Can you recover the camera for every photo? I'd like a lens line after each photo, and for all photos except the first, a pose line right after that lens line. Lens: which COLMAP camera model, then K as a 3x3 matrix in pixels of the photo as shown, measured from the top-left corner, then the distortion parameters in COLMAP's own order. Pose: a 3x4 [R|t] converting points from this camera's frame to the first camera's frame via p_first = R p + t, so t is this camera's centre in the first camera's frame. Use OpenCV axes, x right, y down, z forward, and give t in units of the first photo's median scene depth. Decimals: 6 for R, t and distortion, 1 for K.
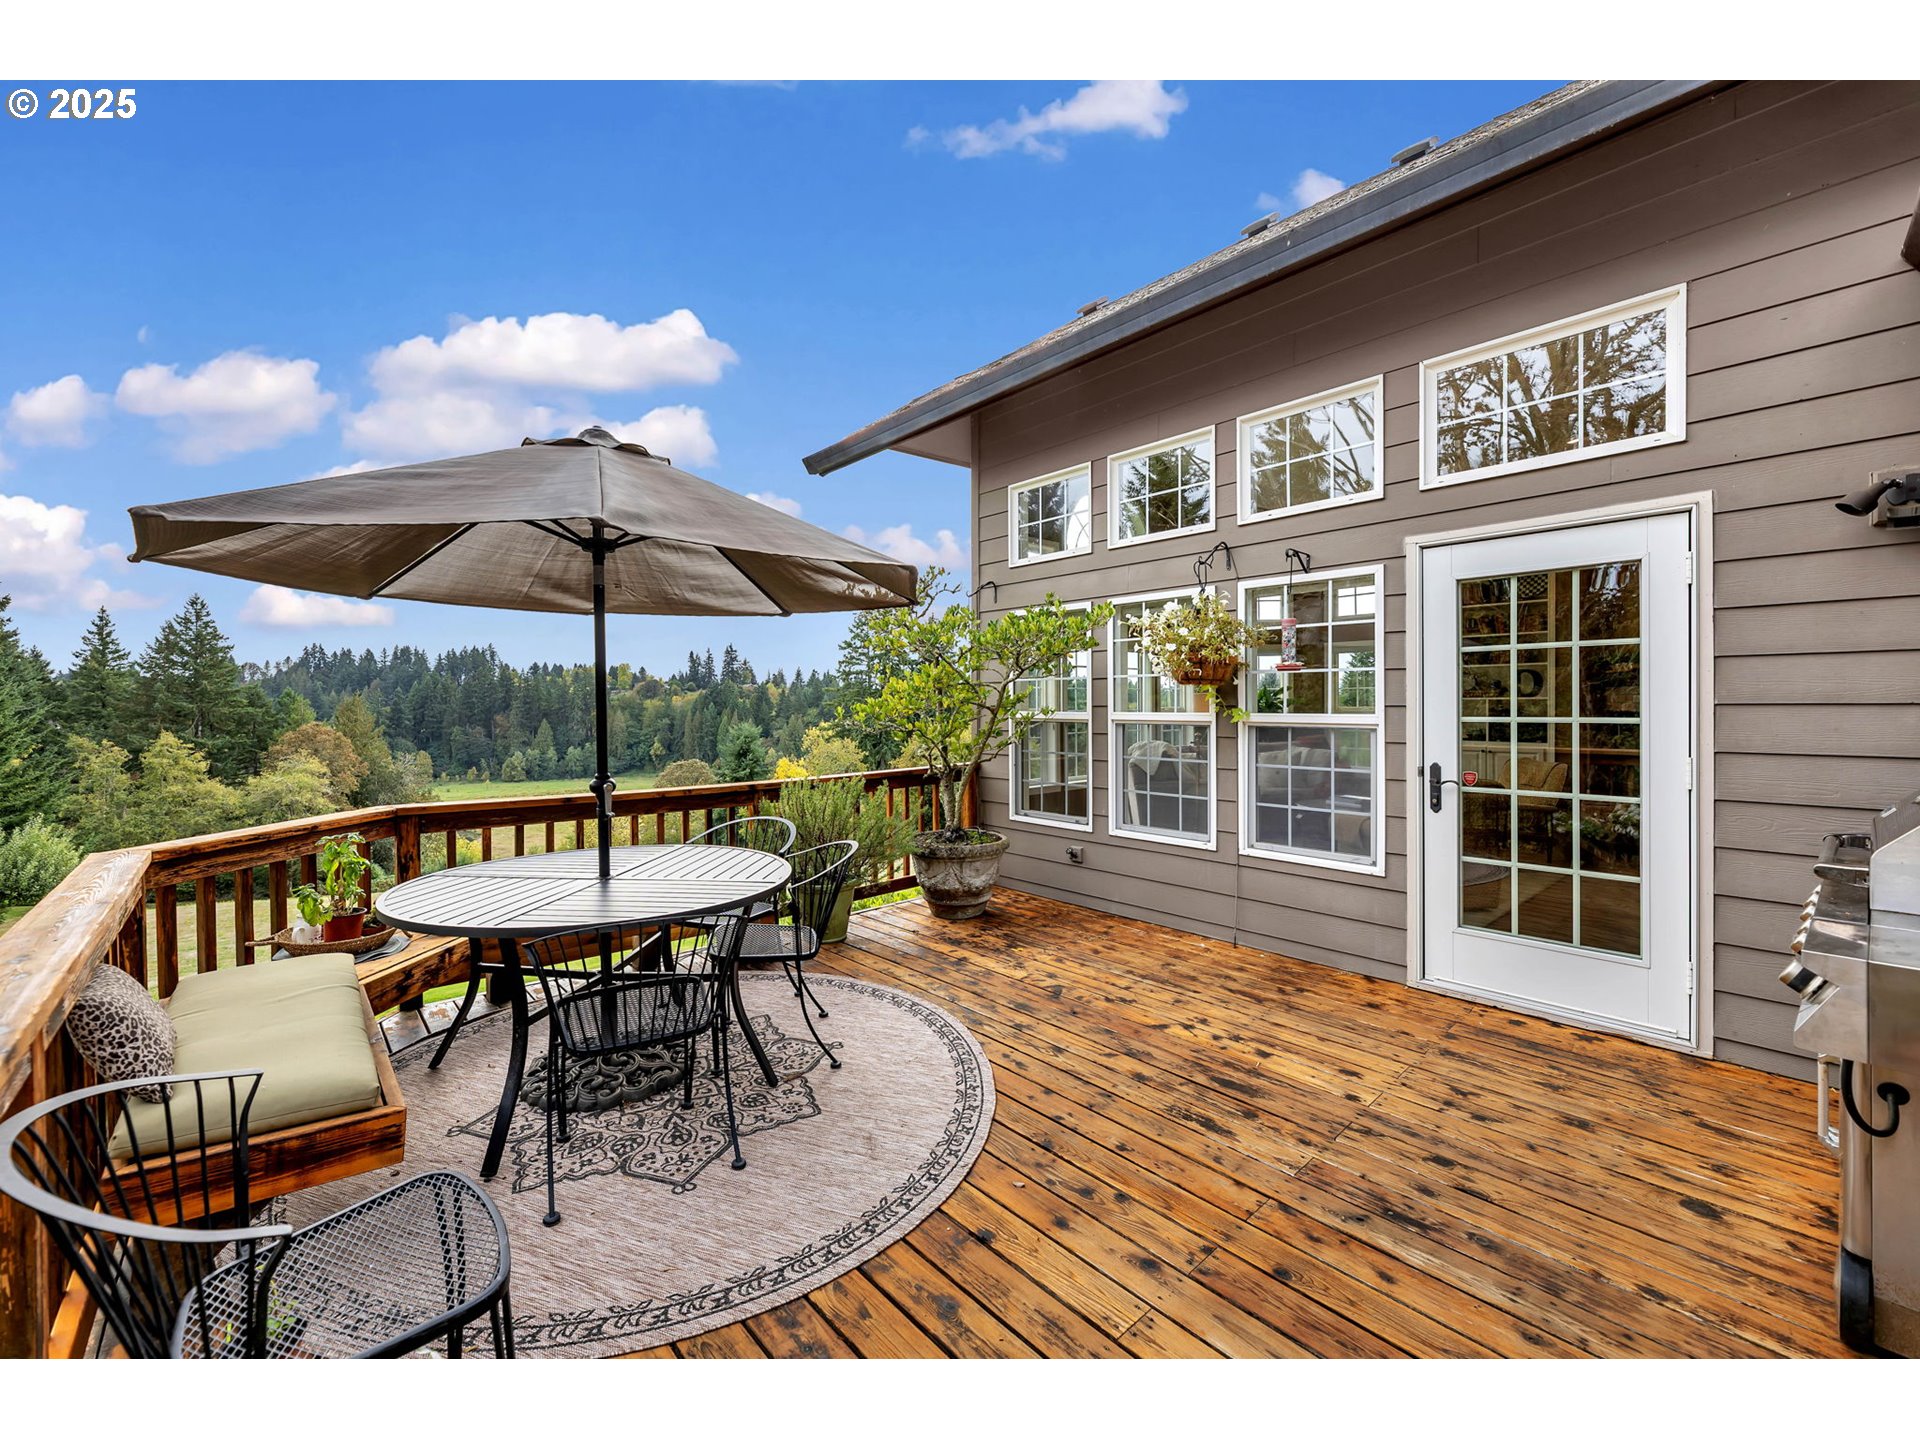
lens RADIAL K [[762.6, 0, 959.1], [0, 762.6, 713.5], [0, 0, 1]] dist [-0.000600, 0.000096]
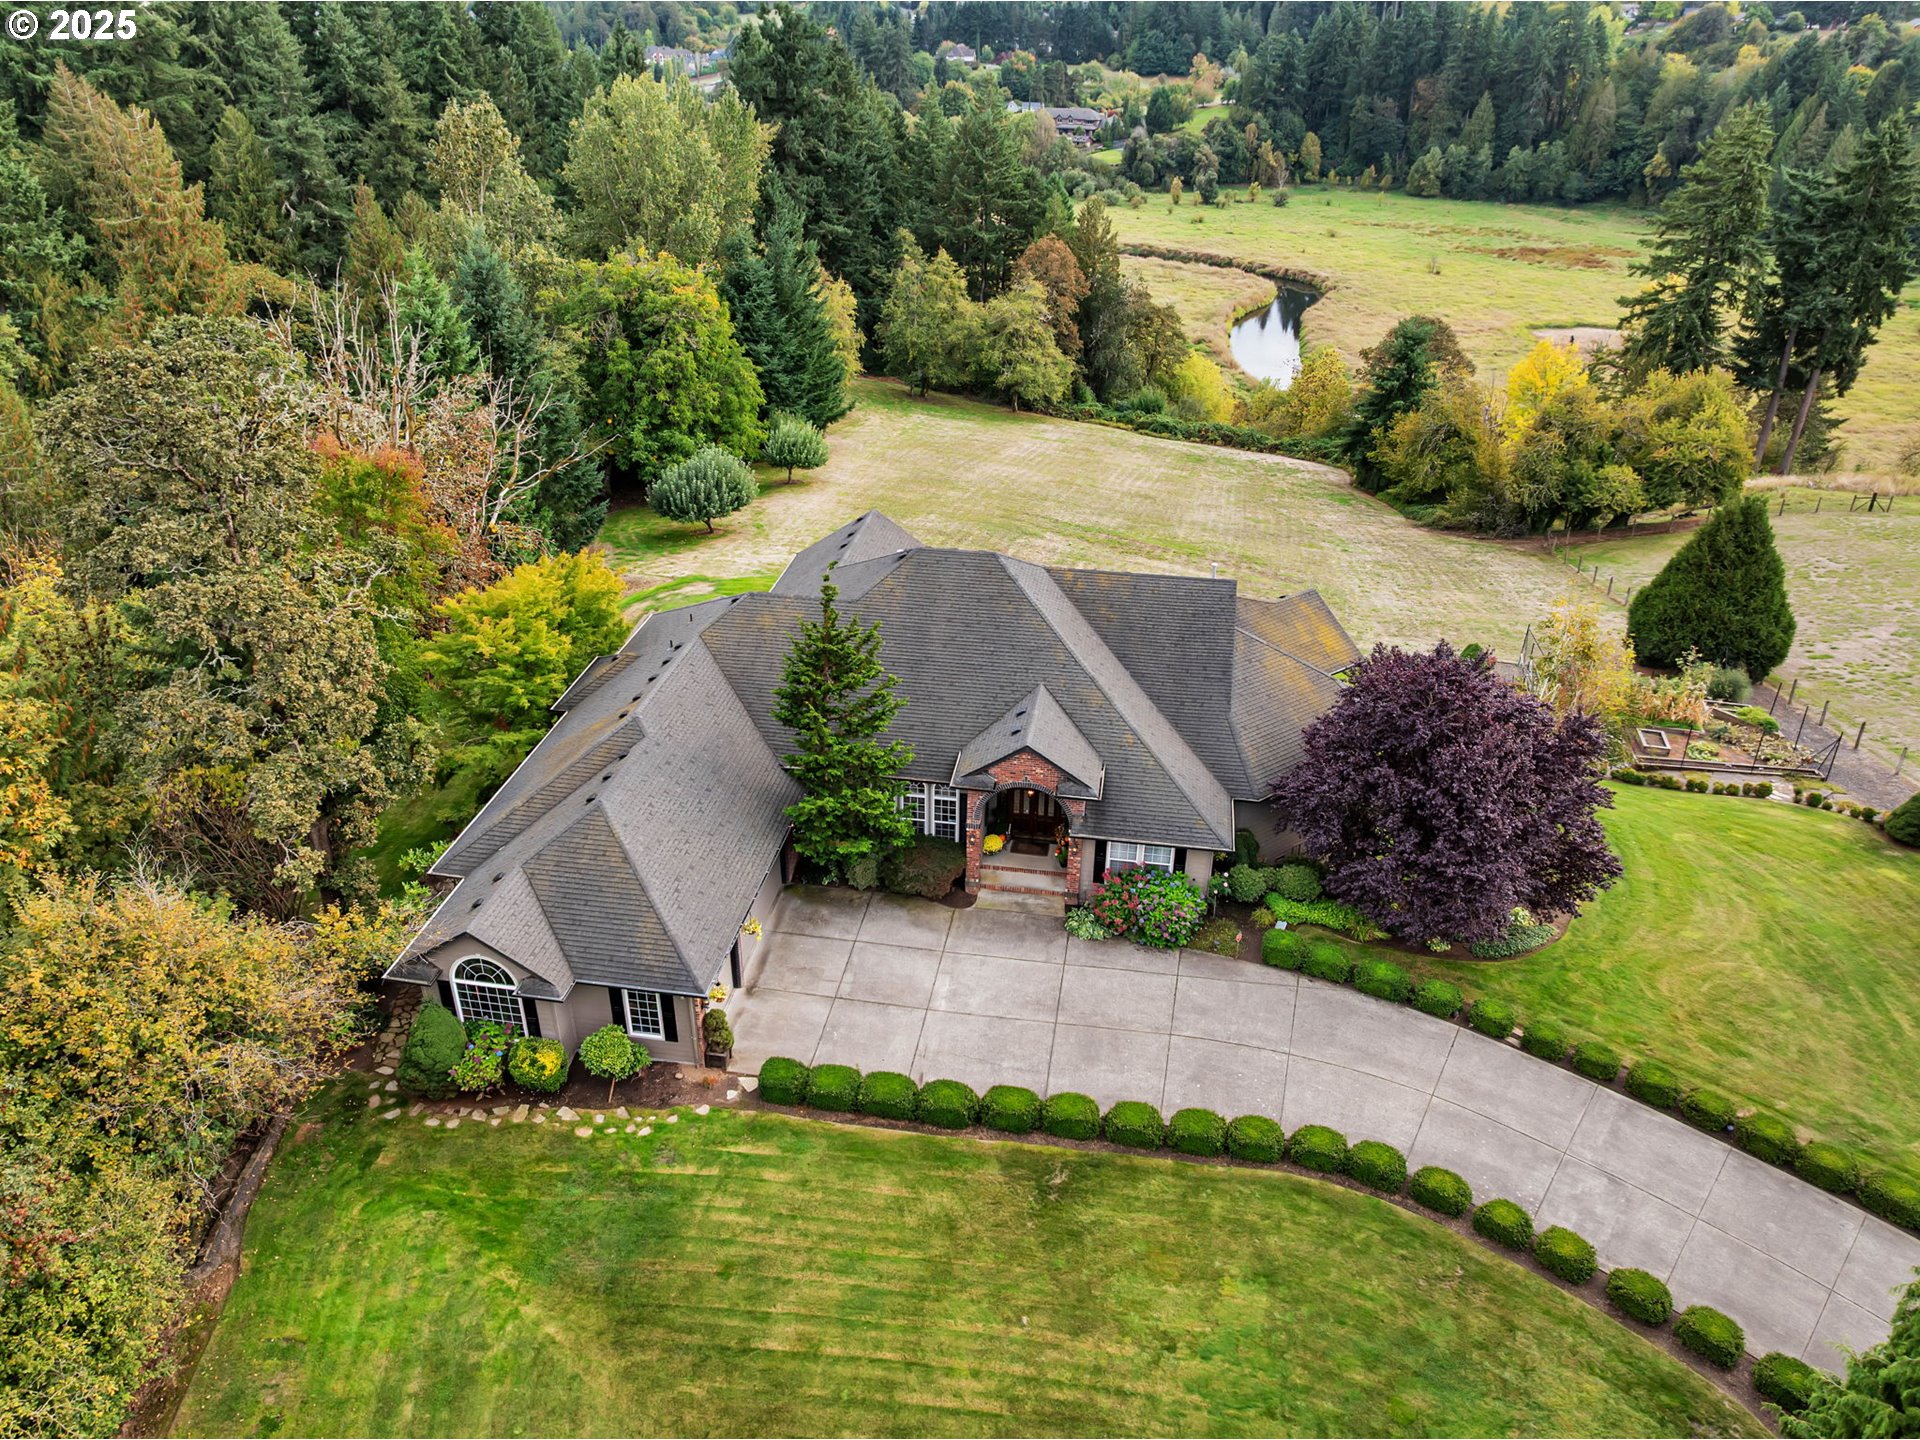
lens RADIAL K [[1359.6, 0, 963.1], [0, 1359.6, 724.7], [0, 0, 1]] dist [-0.040703, 0.003542]
pose [[0.629165, 0.384938, -0.675259, 0.095264], [-0.022591, 0.877444, 0.479147, -0.049443], [0.776944, -0.286207, 0.560753, -0.048319]]
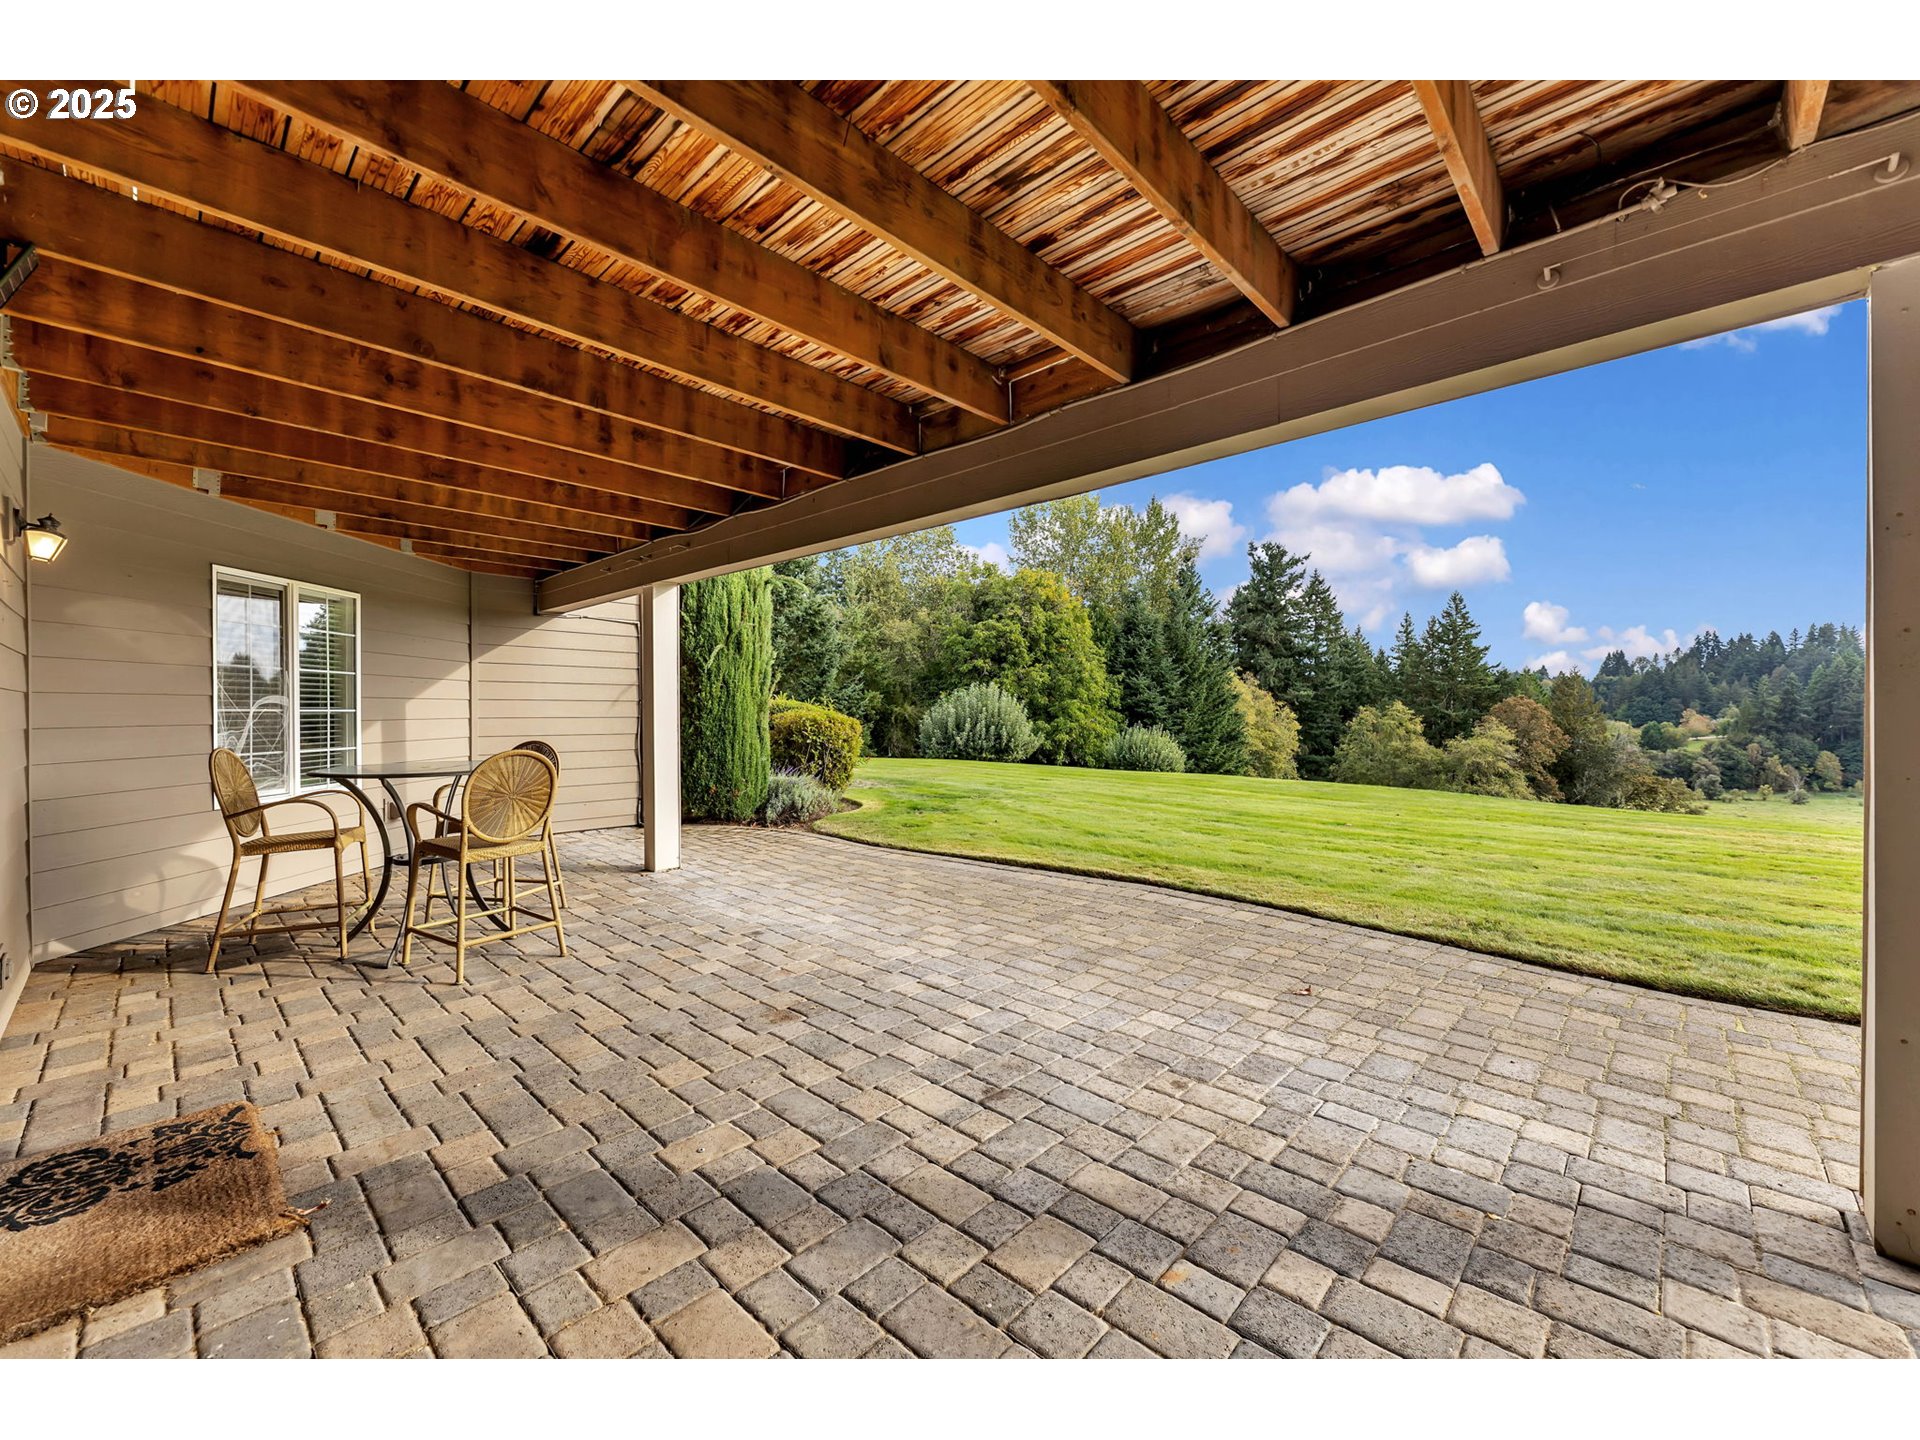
lens RADIAL K [[770.7, 0, 953.6], [0, 770.7, 712.2], [0, 0, 1]] dist [0.002110, 0.000679]
pose [[0.077225, 0.007372, -0.996986, 0.030103], [-0.004365, 0.999966, 0.007056, 0.005727], [0.997004, 0.003807, 0.077254, 0.023786]]
